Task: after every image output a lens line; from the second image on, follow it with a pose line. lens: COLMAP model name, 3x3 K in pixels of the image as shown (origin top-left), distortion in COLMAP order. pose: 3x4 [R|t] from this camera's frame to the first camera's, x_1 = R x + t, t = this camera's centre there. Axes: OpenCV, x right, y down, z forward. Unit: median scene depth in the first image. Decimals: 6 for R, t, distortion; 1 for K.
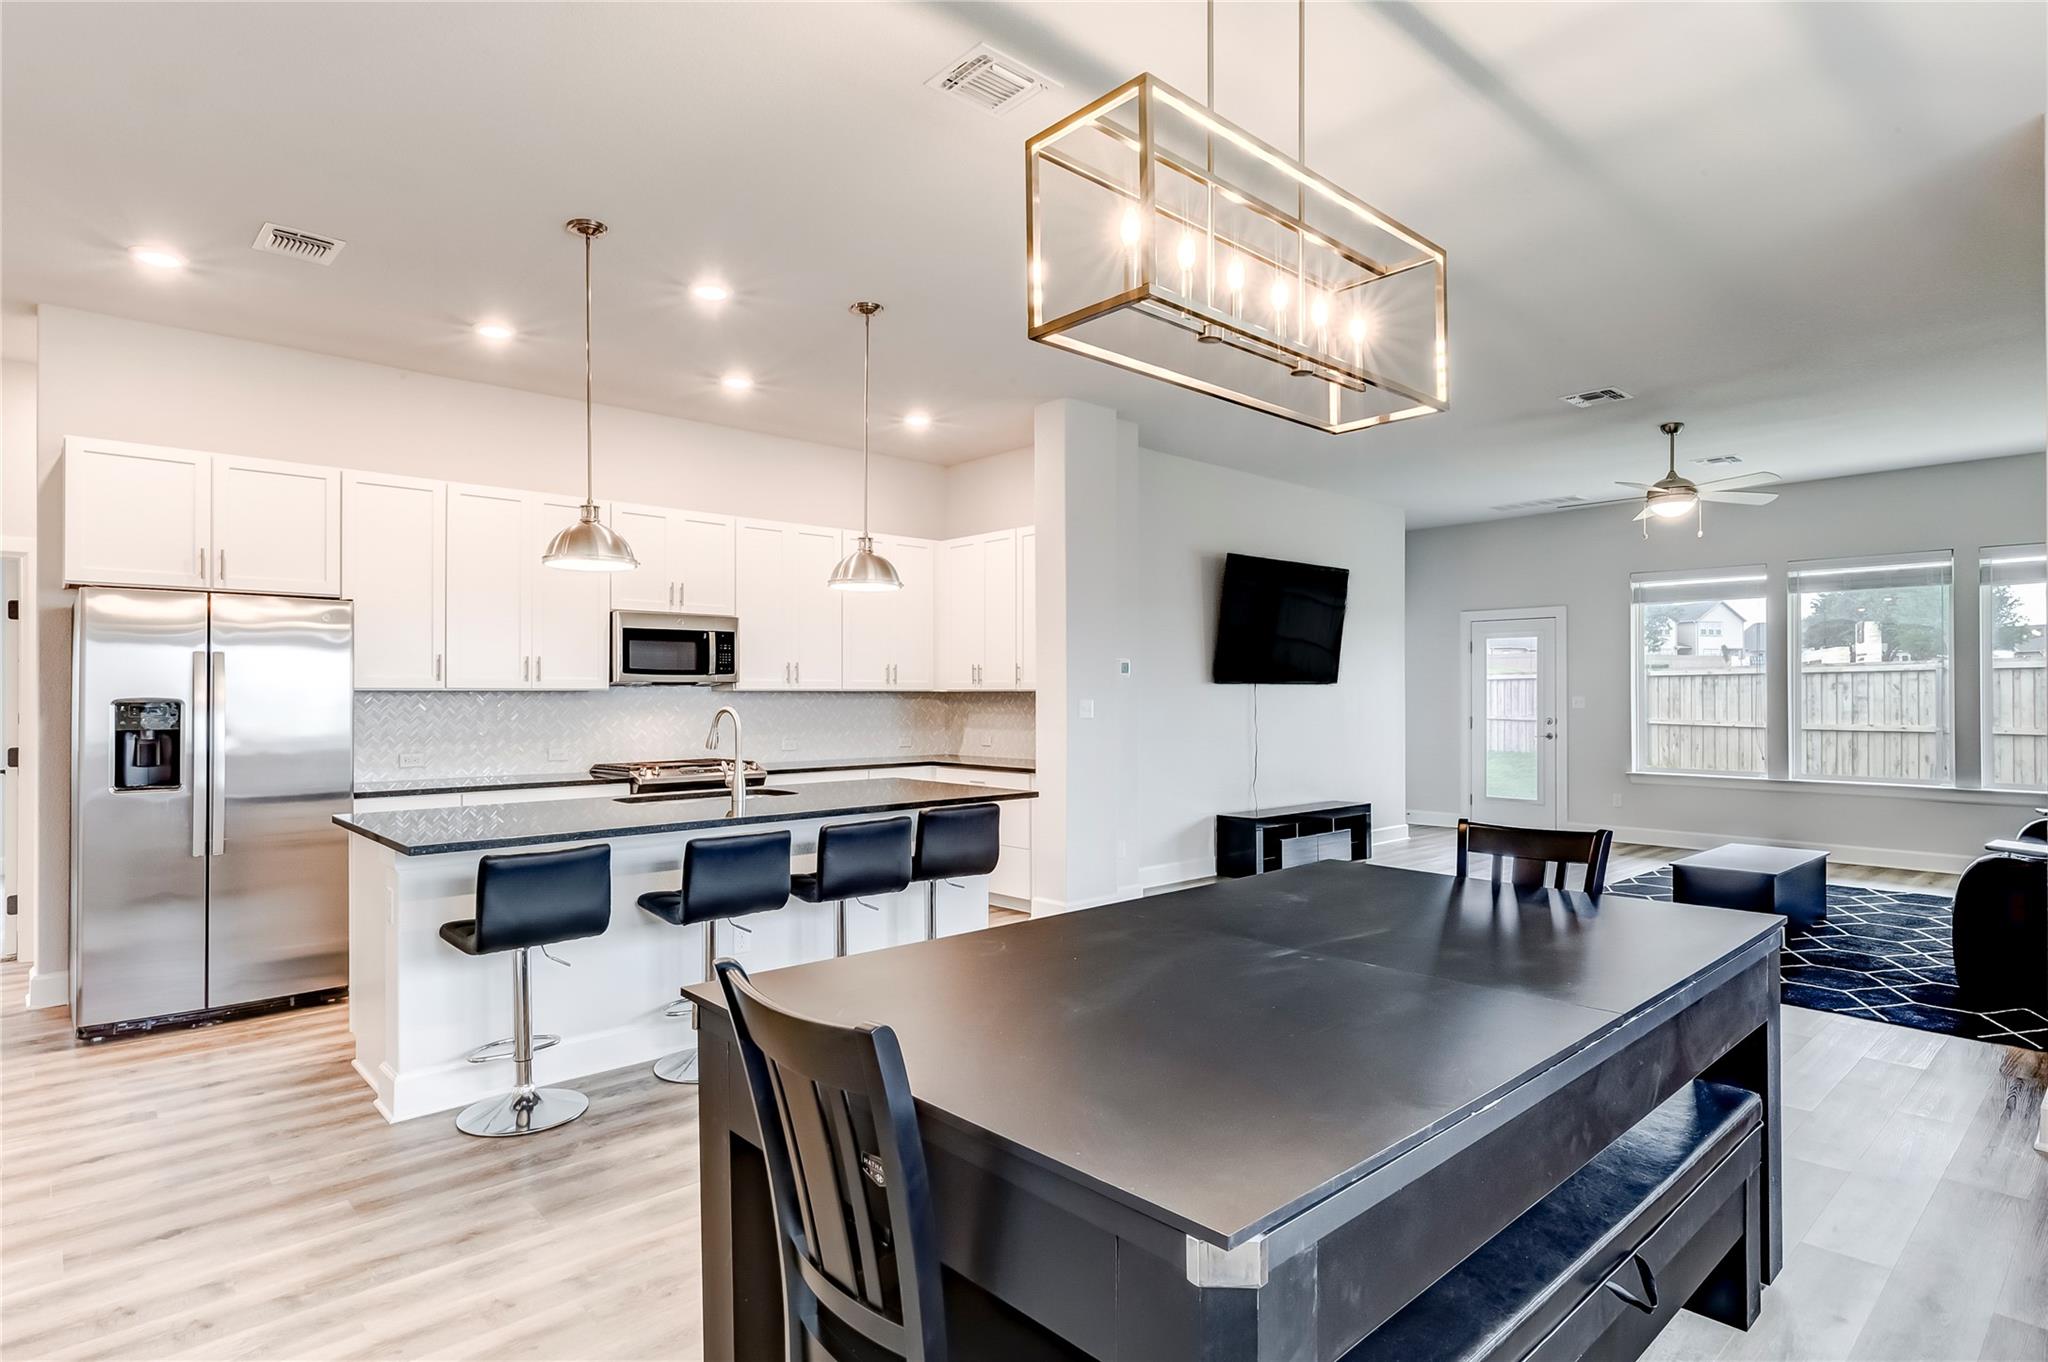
lens RADIAL K [[1049.7, 0, 1024.0], [0, 1049.7, 681.0], [0, 0, 1]] dist [0.002454, -0.000494]
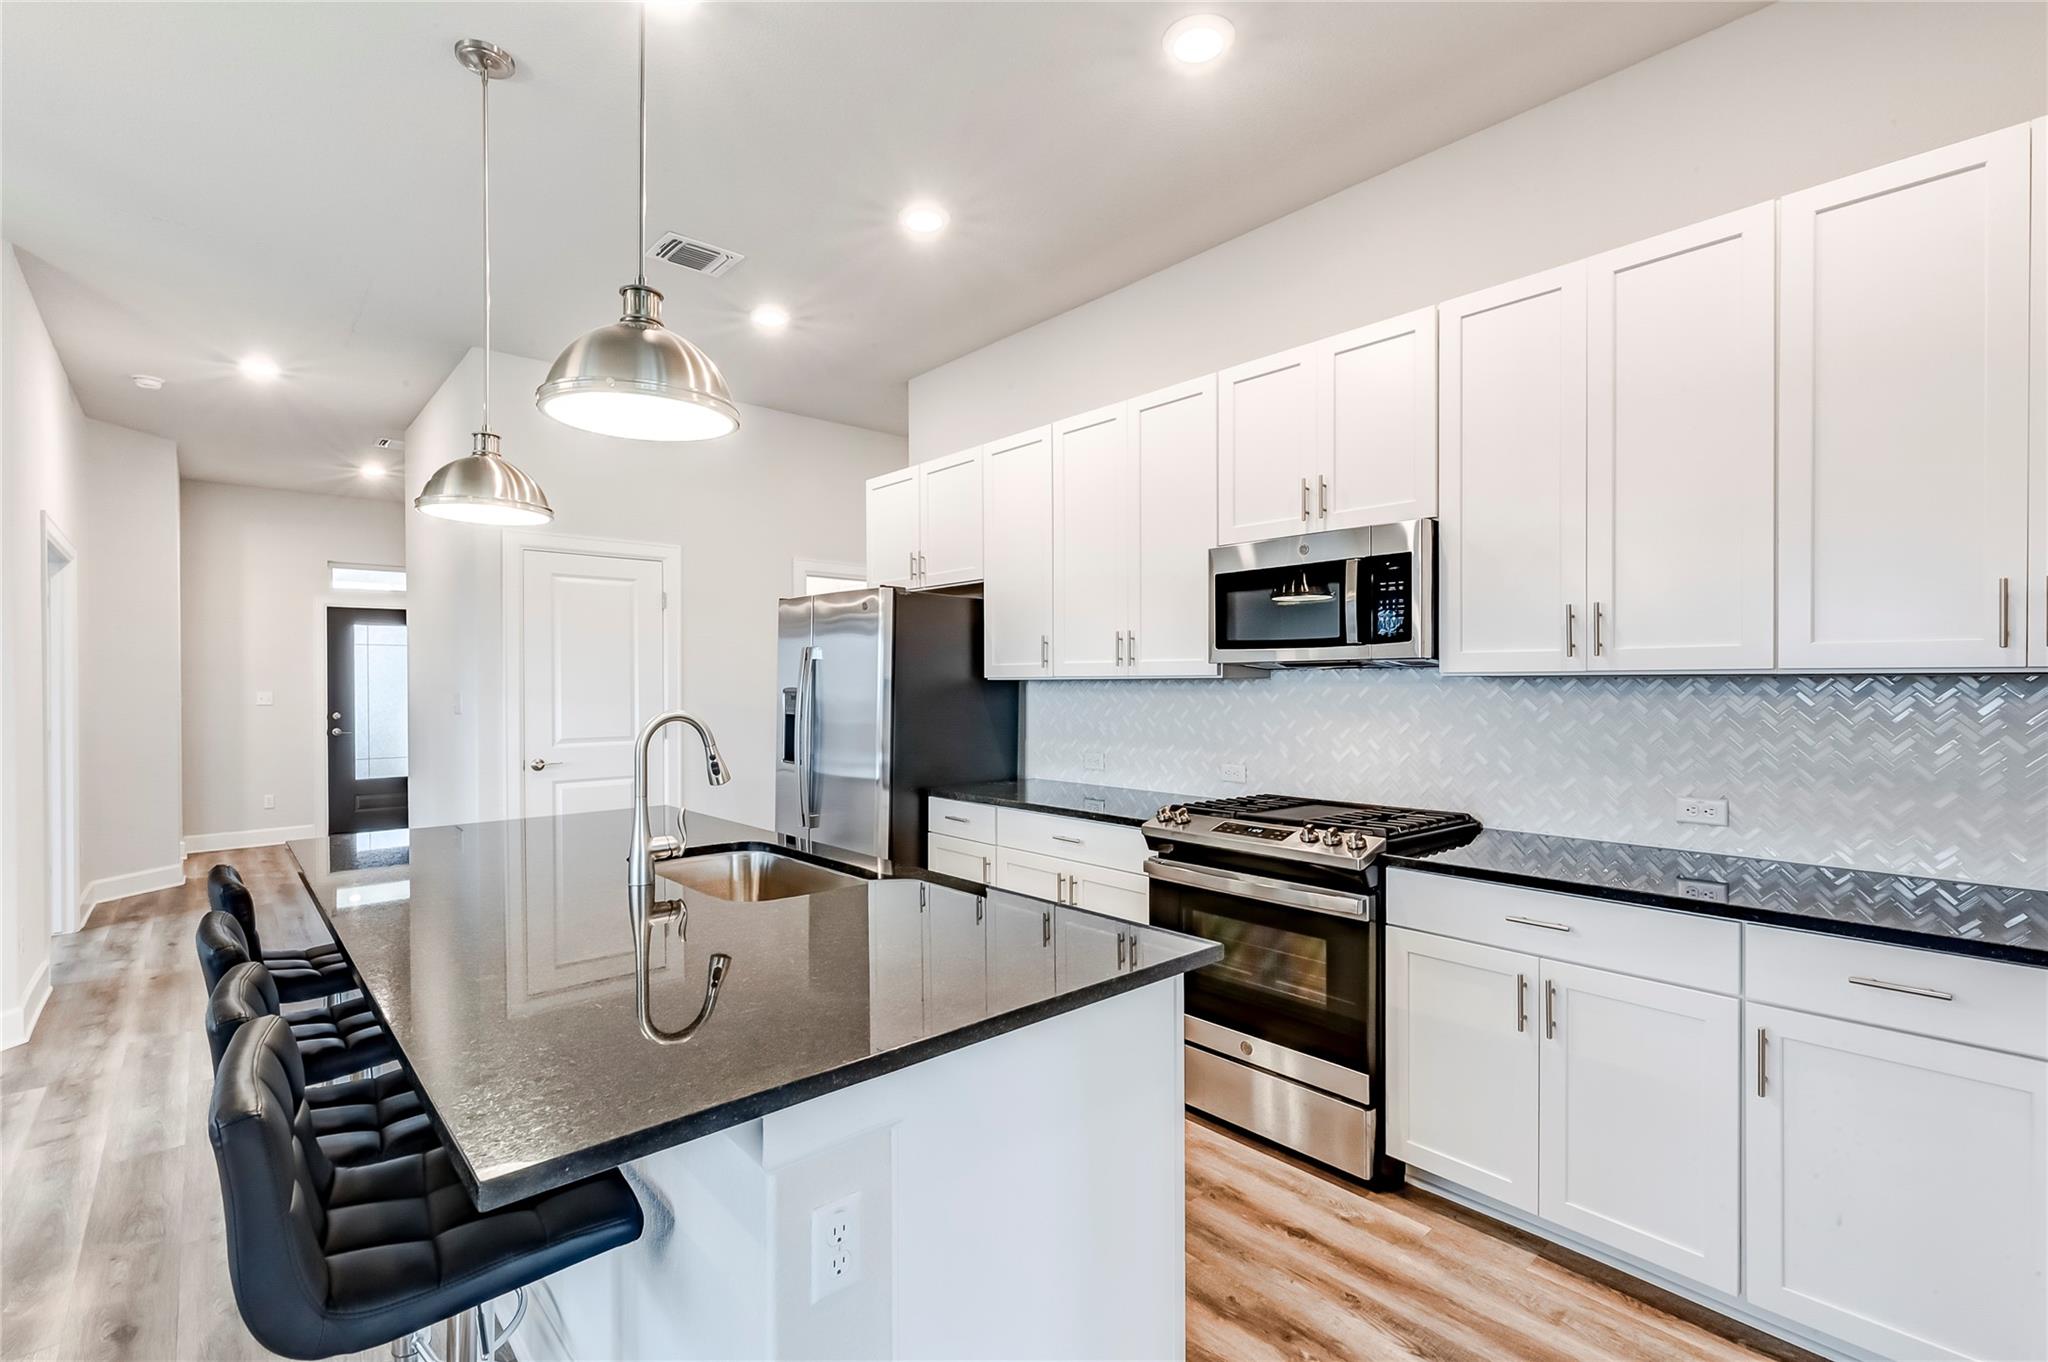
lens RADIAL K [[916.1, 0, 1032.9], [0, 916.1, 683.6], [0, 0, 1]] dist [0.001312, 0.000237]
pose [[0.001743, 0.001861, -0.999997, 0.150277], [0.014852, 0.999888, 0.001887, 0.010208], [0.999888, -0.014855, 0.001715, 0.889025]]
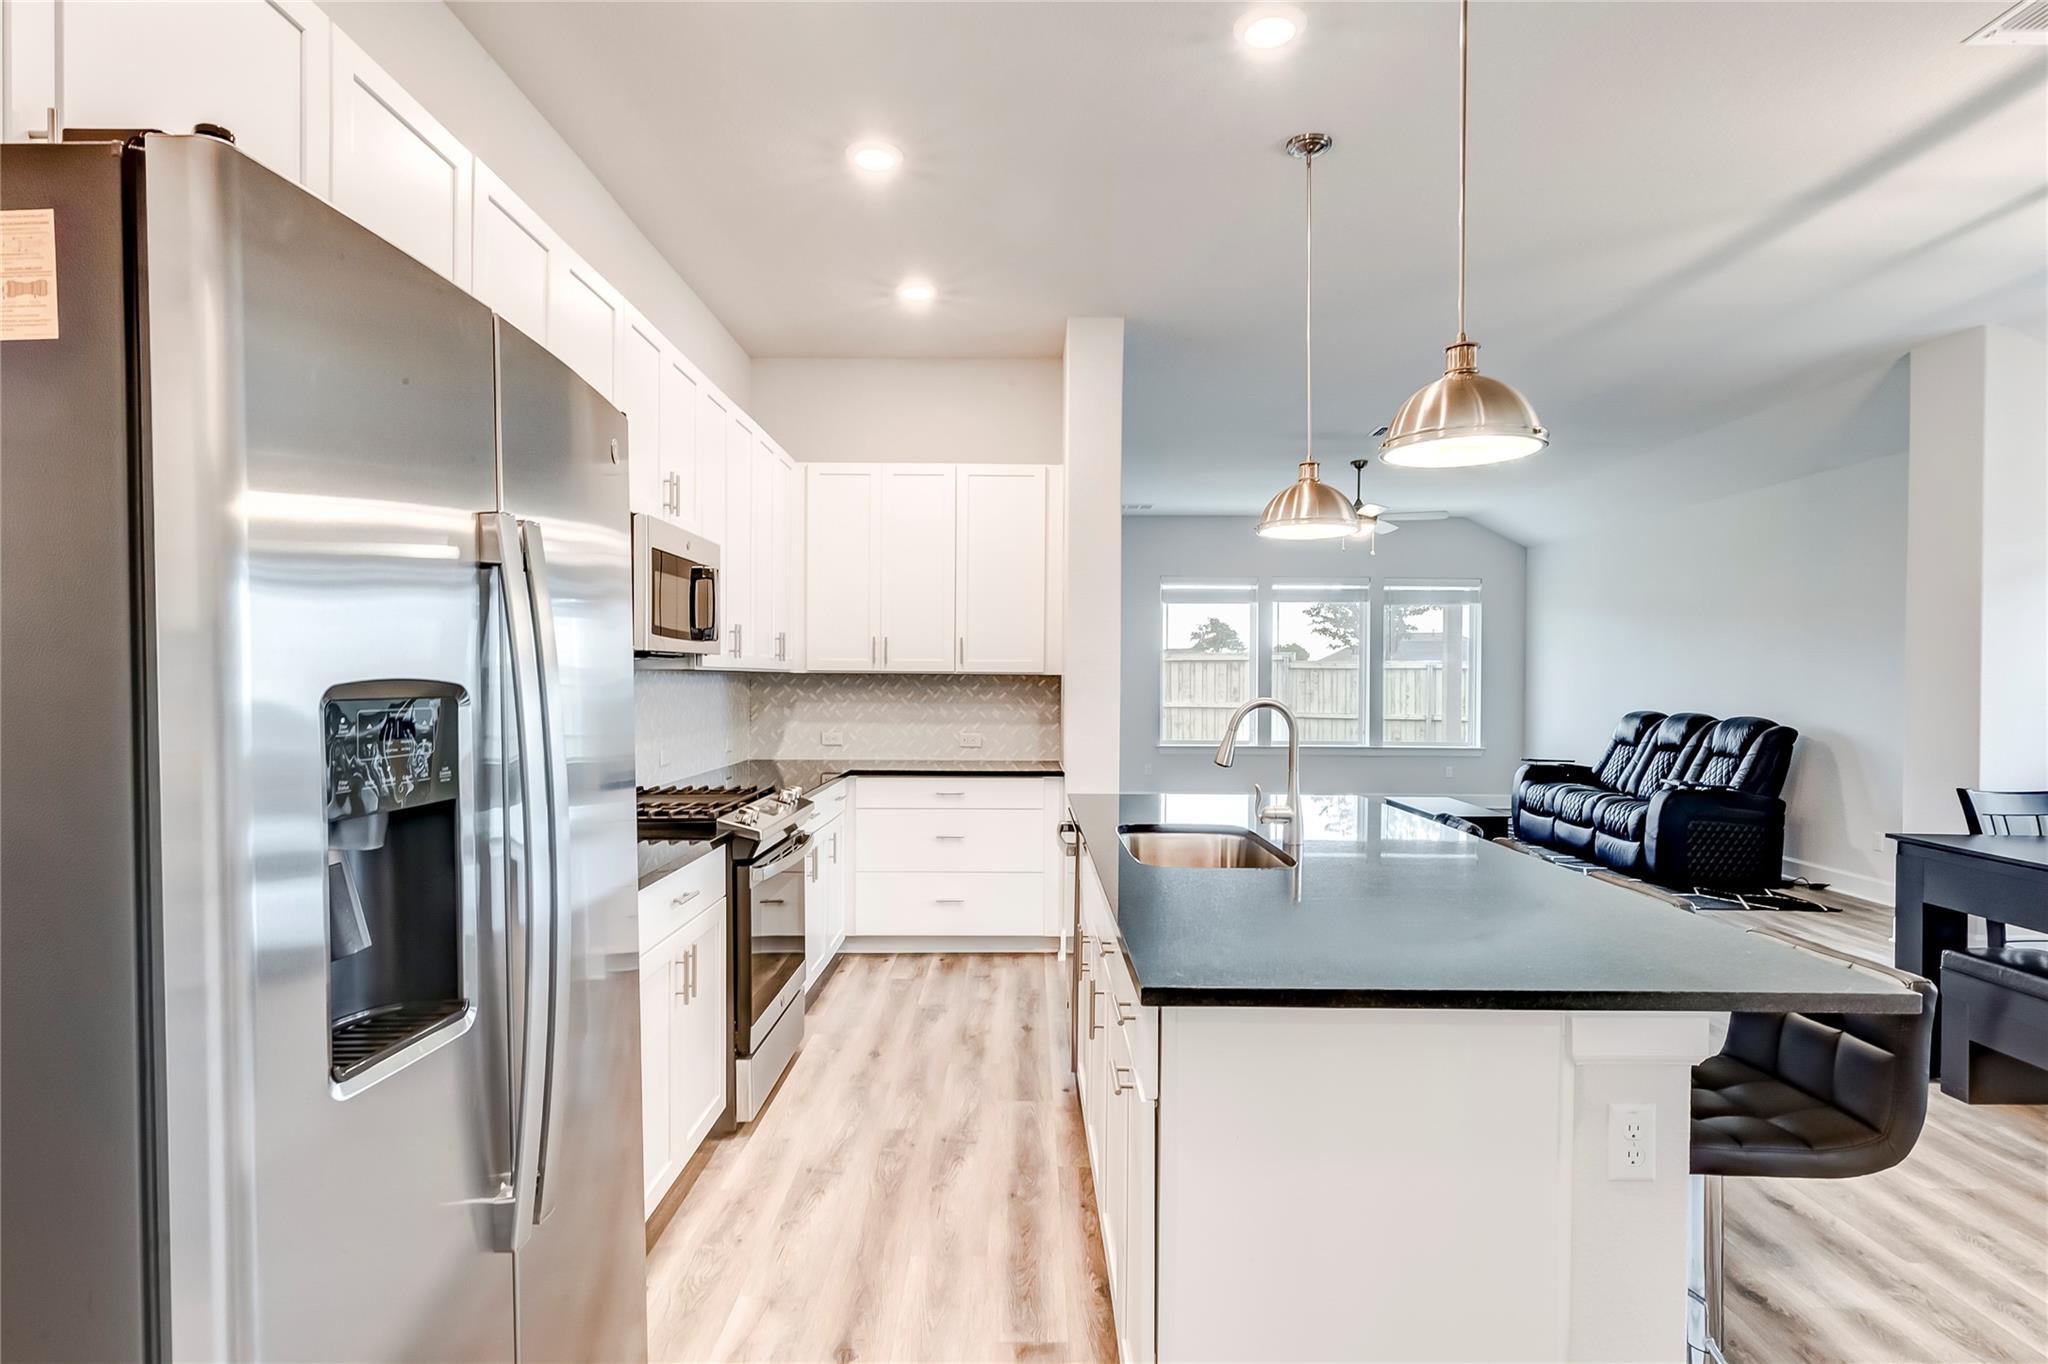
lens RADIAL K [[1049.7, 0, 1024.0], [0, 1049.7, 682.0], [0, 0, 1]] dist [0.002454, -0.000494]
pose [[0.684055, 0.001778, 0.729428, -0.630540], [-0.015912, 0.999795, 0.012486, 0.006580], [-0.729257, -0.020148, 0.683944, 0.501546]]
